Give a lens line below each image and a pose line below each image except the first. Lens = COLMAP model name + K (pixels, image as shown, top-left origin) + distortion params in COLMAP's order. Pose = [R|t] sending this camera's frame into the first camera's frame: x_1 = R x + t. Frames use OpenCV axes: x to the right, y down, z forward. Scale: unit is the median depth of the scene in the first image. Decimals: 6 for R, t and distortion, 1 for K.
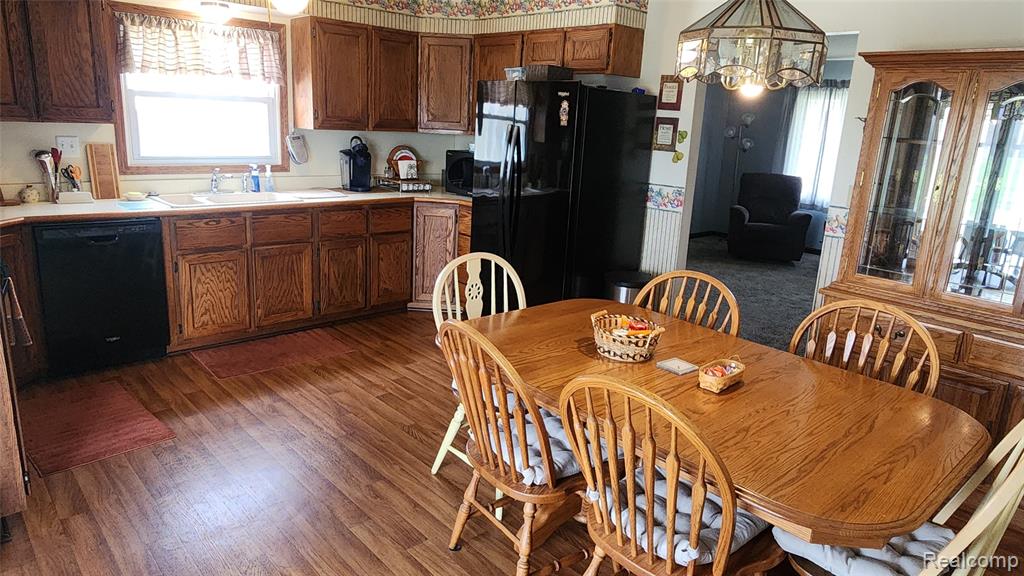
lens RADIAL K [[634.6, 0, 512.1], [0, 634.6, 287.0], [0, 0, 1]] dist [-0.026221, 0.000431]
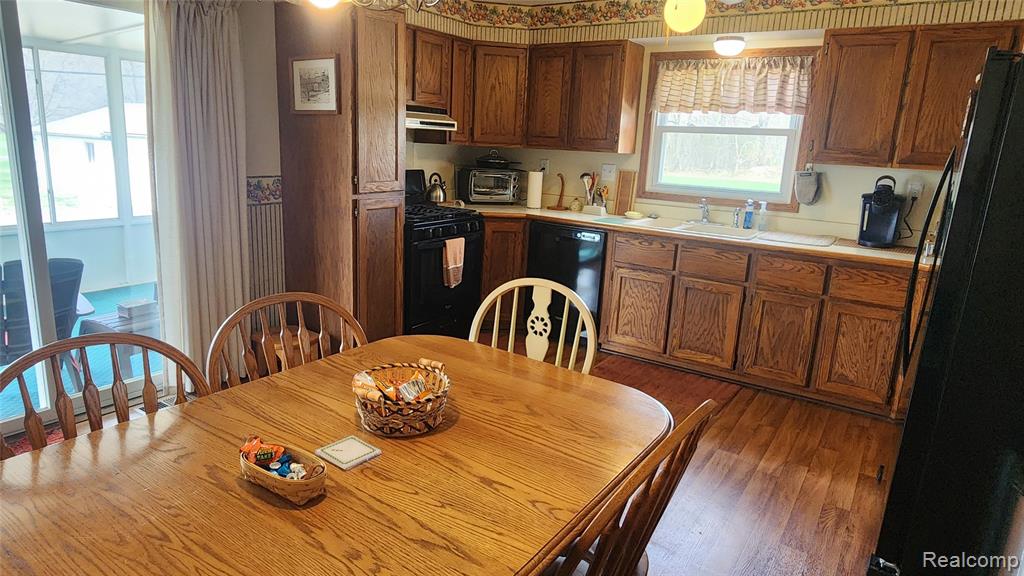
lens RADIAL K [[614.8, 0, 509.7], [0, 614.8, 286.0], [0, 0, 1]] dist [-0.008498, -0.002204]
pose [[0.215250, 0.179971, -0.959832, 0.453221], [-0.281705, 0.952533, 0.115428, -0.081524], [0.935045, 0.245544, 0.255731, 0.494005]]
